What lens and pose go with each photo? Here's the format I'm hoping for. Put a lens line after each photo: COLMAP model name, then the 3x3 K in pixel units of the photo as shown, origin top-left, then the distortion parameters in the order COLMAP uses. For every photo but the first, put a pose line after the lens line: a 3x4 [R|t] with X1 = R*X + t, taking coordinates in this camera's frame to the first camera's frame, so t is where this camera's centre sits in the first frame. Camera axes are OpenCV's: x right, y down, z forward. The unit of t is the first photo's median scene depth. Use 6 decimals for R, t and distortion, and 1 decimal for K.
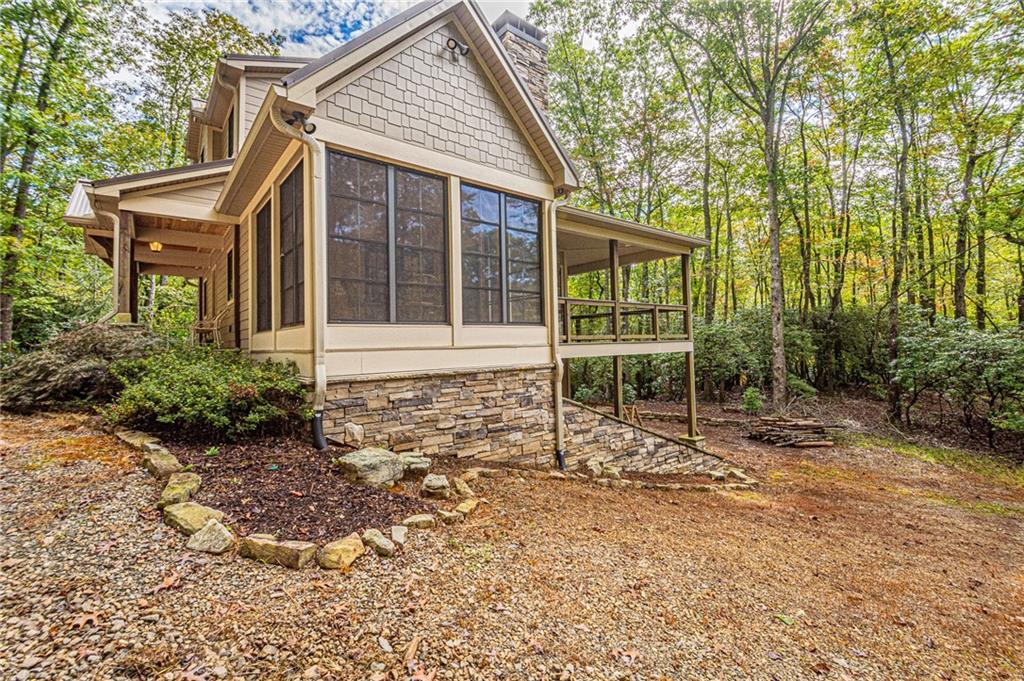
lens RADIAL K [[461.9, 0, 512.0], [0, 461.9, 340.5], [0, 0, 1]] dist [-0.000193, -0.000413]
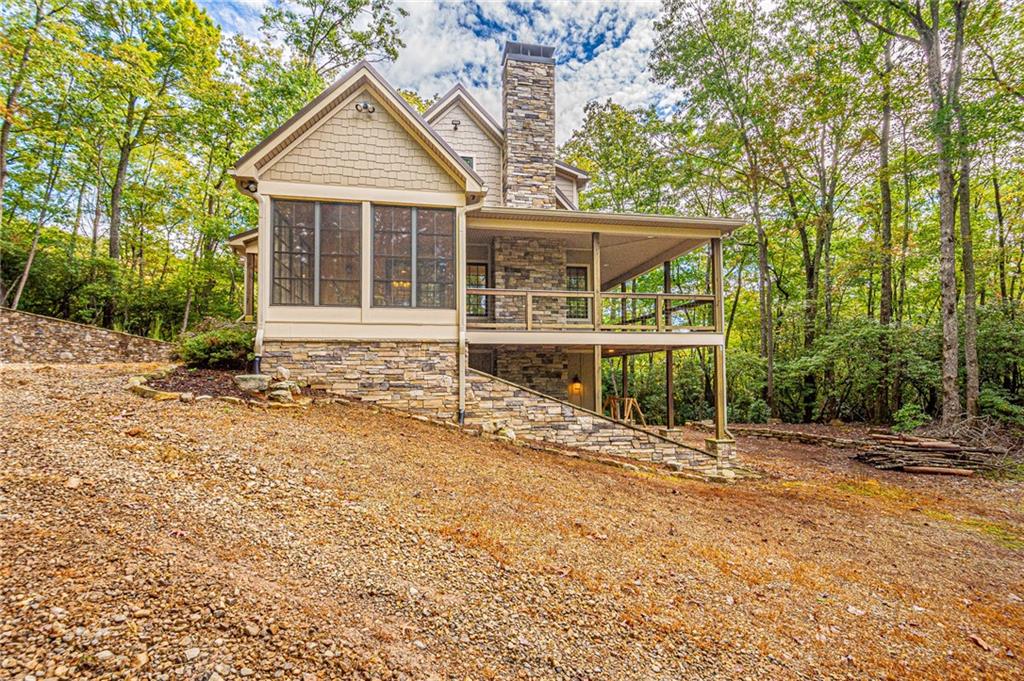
lens RADIAL K [[507.1, 0, 511.1], [0, 507.1, 381.2], [0, 0, 1]] dist [-0.002976, -0.000311]
pose [[0.869547, 0.015803, -0.493597, 0.878714], [-0.008429, 0.999817, 0.017160, 0.136621], [0.493778, -0.010761, 0.869522, -0.107570]]
